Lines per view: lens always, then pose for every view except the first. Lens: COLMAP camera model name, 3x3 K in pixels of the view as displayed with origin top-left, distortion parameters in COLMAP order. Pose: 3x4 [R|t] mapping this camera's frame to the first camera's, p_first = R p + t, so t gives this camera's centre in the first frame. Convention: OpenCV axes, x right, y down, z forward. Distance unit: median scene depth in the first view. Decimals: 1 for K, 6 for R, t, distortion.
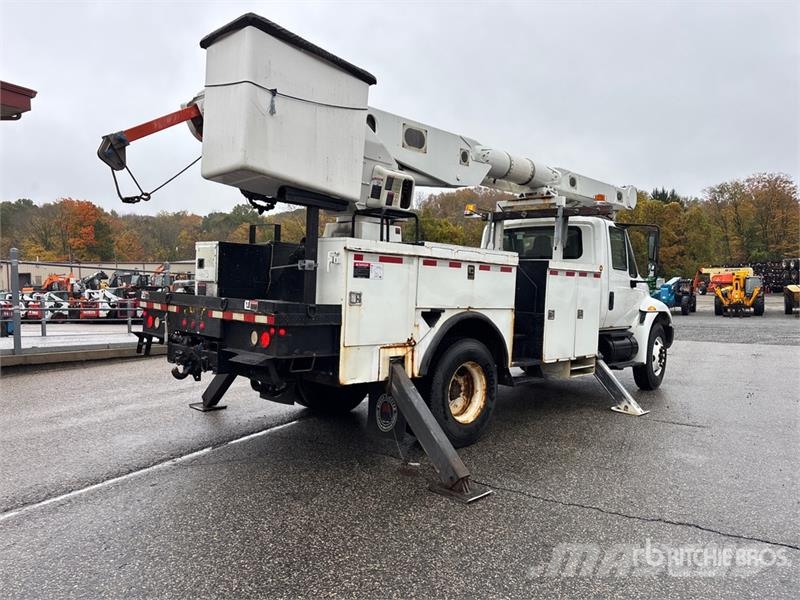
lens RADIAL K [[582.8, 0, 375.7], [0, 582.8, 300.3], [0, 0, 1]] dist [0.113049, -0.000559]
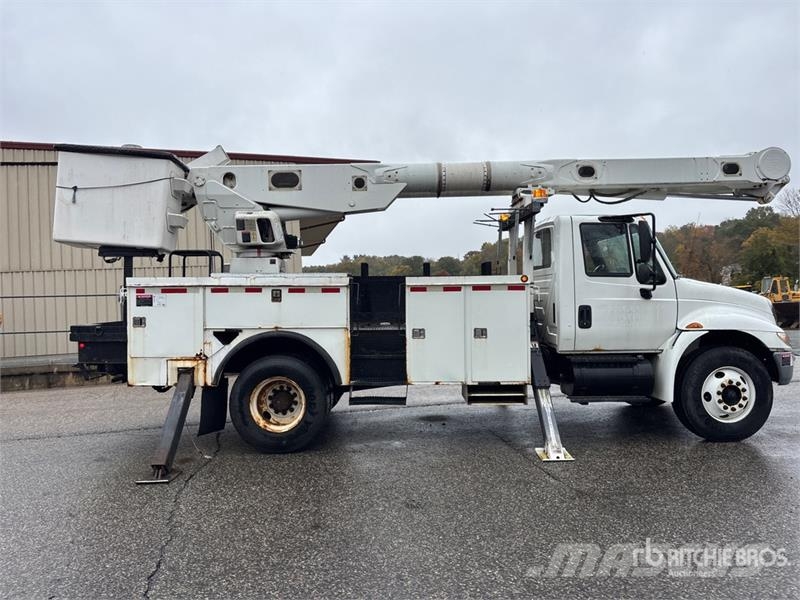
lens RADIAL K [[591.8, 0, 395.0], [0, 591.8, 300.0], [0, 0, 1]] dist [0.060331, -0.066793]
pose [[0.712865, -0.039261, -0.700201, 1.161003], [0.015719, 0.999075, -0.040016, 0.009041], [0.701125, 0.017519, 0.712823, 0.373770]]
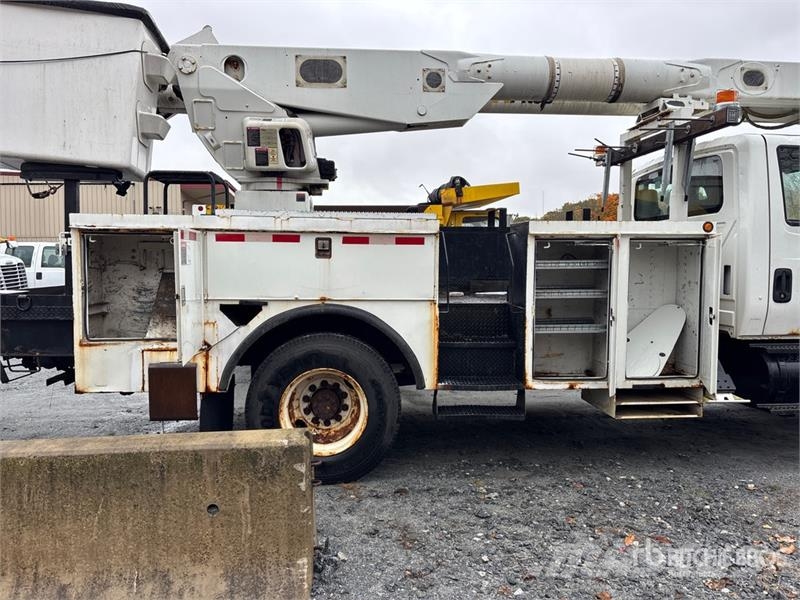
lens RADIAL K [[601.2, 0, 400.0], [0, 601.2, 300.0], [0, 0, 1]] dist [0.060936, -0.071586]
pose [[0.776290, 0.004323, -0.630361, 0.713410], [0.007208, 0.999850, 0.015733, 0.003136], [0.630335, -0.016758, 0.776142, 0.528074]]
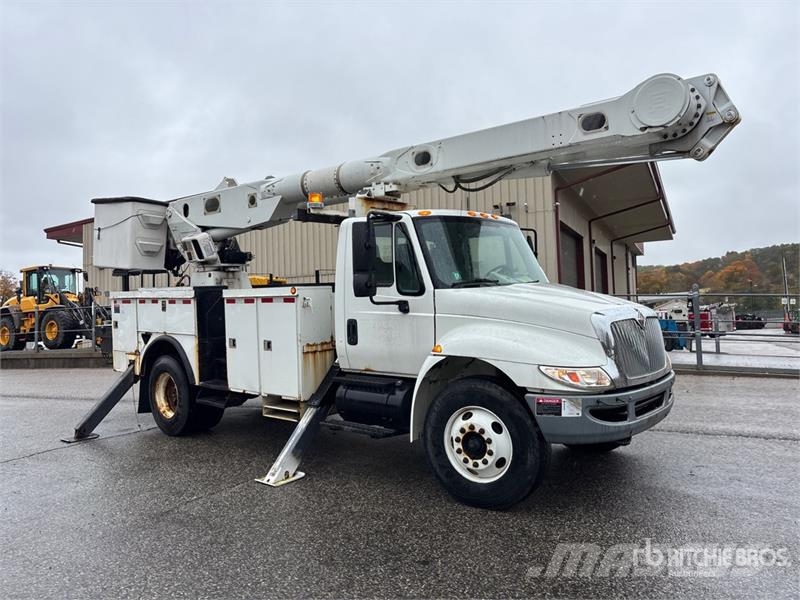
lens RADIAL K [[601.2, 0, 400.0], [0, 601.2, 300.0], [0, 0, 1]] dist [0.060936, -0.071586]
pose [[0.084393, -0.022834, -0.996171, 1.668661], [-0.001166, 0.999734, -0.023015, -0.031955], [0.996432, 0.003104, 0.084343, 1.489026]]
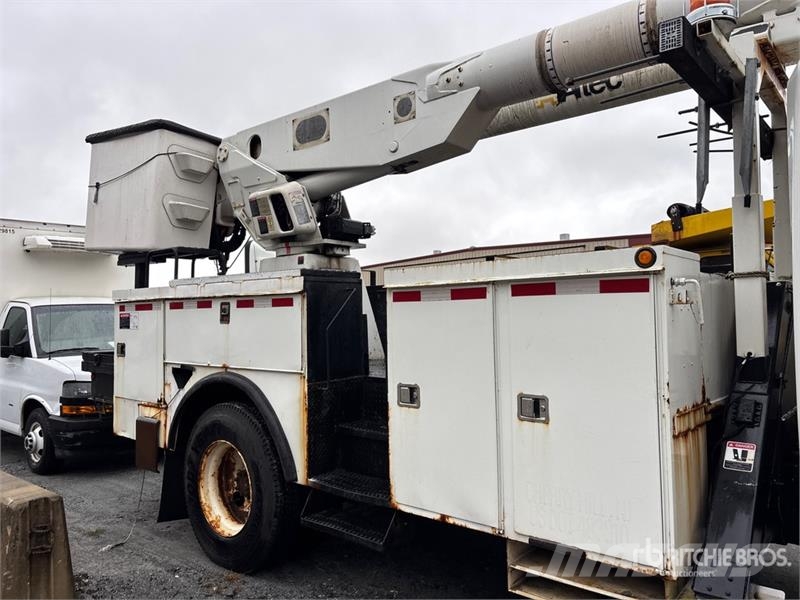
lens RADIAL K [[601.2, 0, 400.0], [0, 601.2, 300.0], [0, 0, 1]] dist [0.060936, -0.071586]
pose [[0.099092, -0.073143, -0.992386, 0.906874], [-0.014996, 0.997072, -0.074986, -0.014807], [0.994965, 0.022313, 0.097705, 1.183280]]
